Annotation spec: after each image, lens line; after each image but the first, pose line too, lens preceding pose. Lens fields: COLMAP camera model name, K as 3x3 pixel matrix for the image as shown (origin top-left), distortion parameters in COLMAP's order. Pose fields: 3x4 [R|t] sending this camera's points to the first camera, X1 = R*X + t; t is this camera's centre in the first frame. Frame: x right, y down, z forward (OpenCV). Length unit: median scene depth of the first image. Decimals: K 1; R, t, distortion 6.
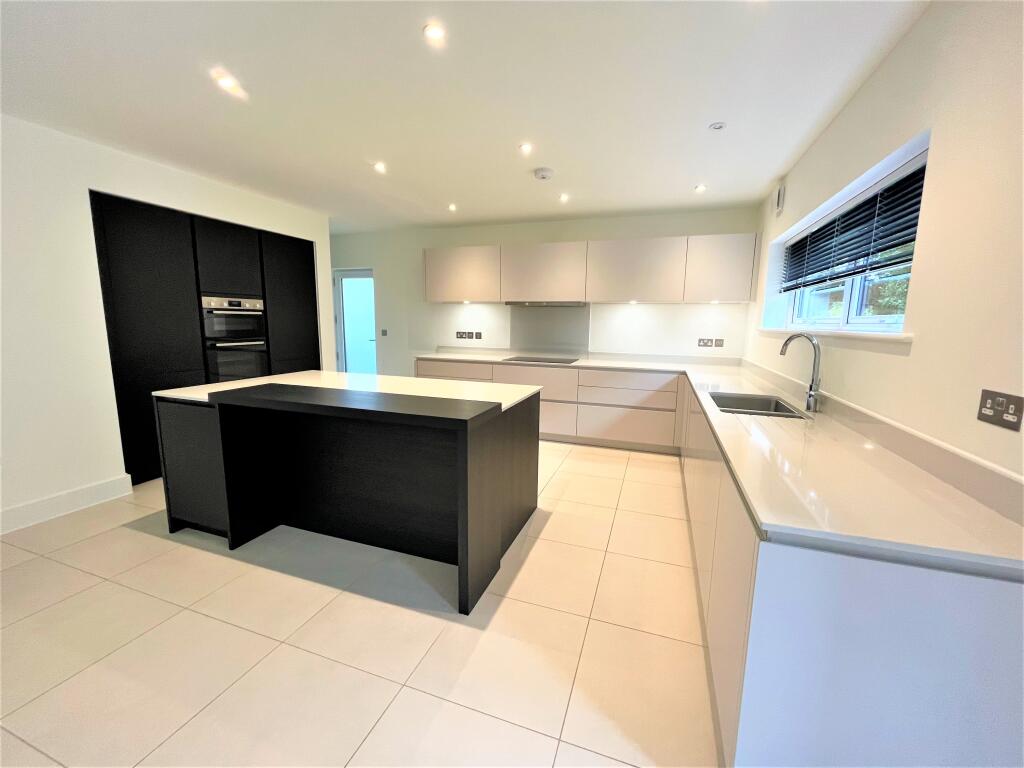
lens RADIAL K [[412.5, 0, 517.8], [0, 412.5, 383.0], [0, 0, 1]] dist [-0.007338, 0.001150]
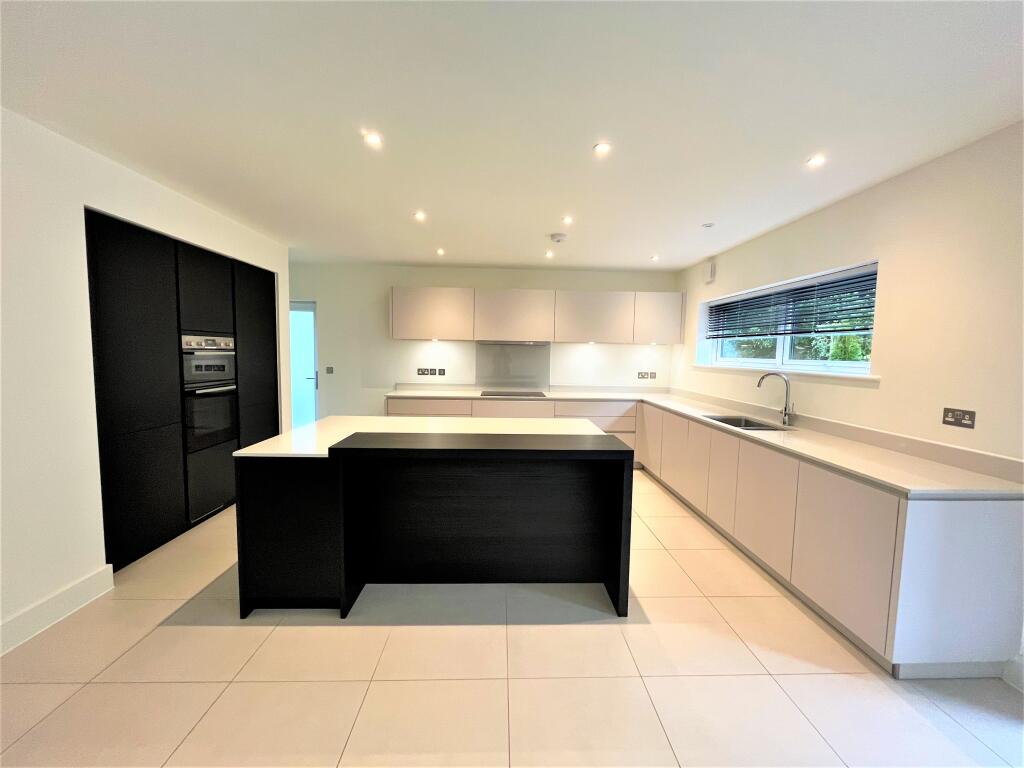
lens RADIAL K [[412.5, 0, 516.8], [0, 412.5, 382.0], [0, 0, 1]] dist [-0.007338, 0.001150]
pose [[0.931018, -0.026618, 0.364000, -0.386927], [0.051967, 0.996843, -0.060022, -0.025415], [-0.361253, 0.074797, 0.929463, -0.017945]]
